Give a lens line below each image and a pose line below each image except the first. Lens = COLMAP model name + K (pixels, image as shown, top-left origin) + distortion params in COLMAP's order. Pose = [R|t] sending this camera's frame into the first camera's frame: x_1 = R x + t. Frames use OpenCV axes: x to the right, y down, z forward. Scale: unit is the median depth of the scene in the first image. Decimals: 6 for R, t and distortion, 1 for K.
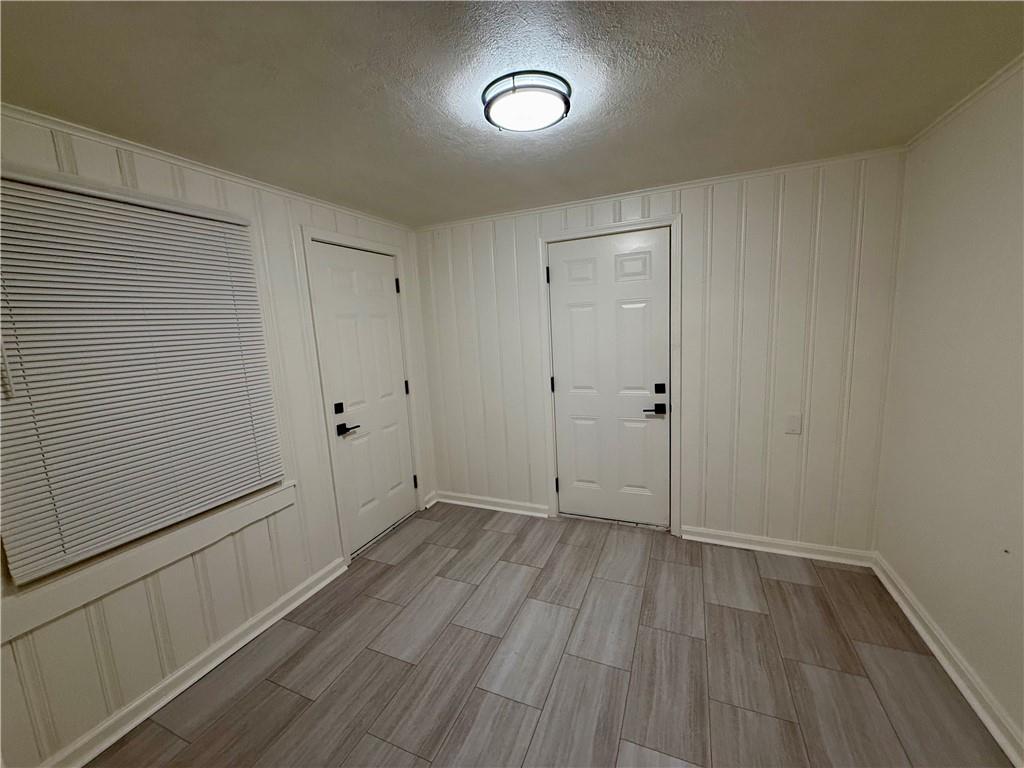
lens RADIAL K [[407.4, 0, 510.1], [0, 407.4, 388.1], [0, 0, 1]] dist [-0.002774, -0.000138]
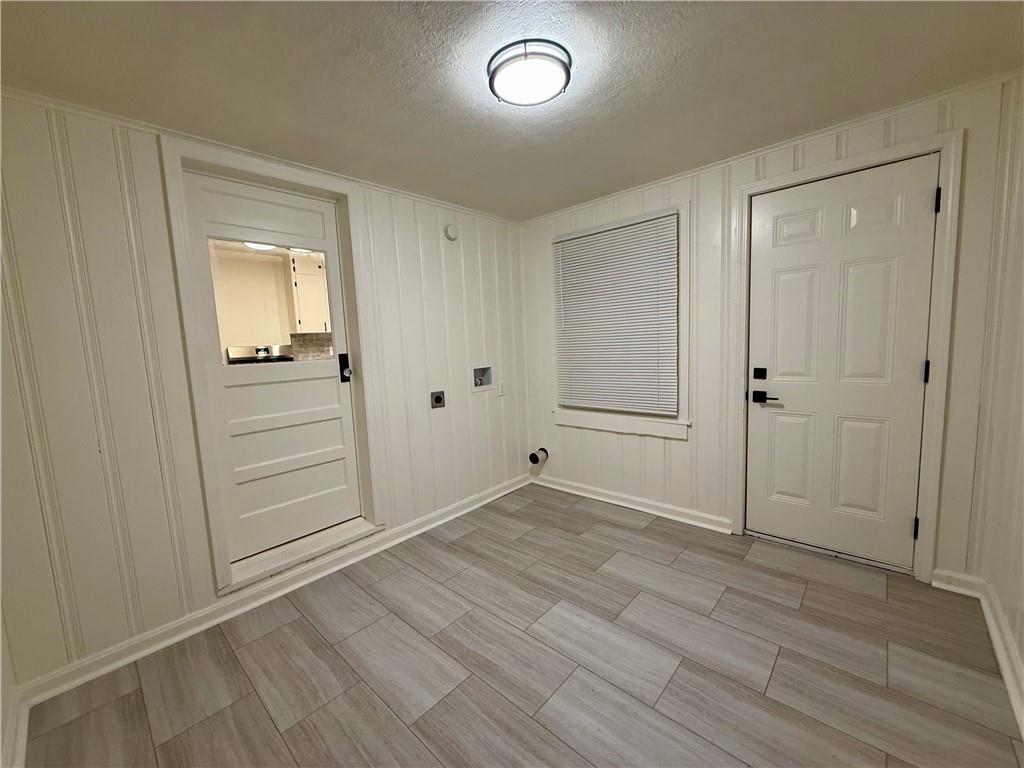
lens RADIAL K [[407.4, 0, 510.1], [0, 407.4, 388.1], [0, 0, 1]] dist [-0.002774, -0.000138]
pose [[-0.322546, 0.183762, -0.928545, 0.808203], [-0.082527, 0.971779, 0.220985, -0.097732], [0.942949, 0.147908, -0.298278, 0.947212]]
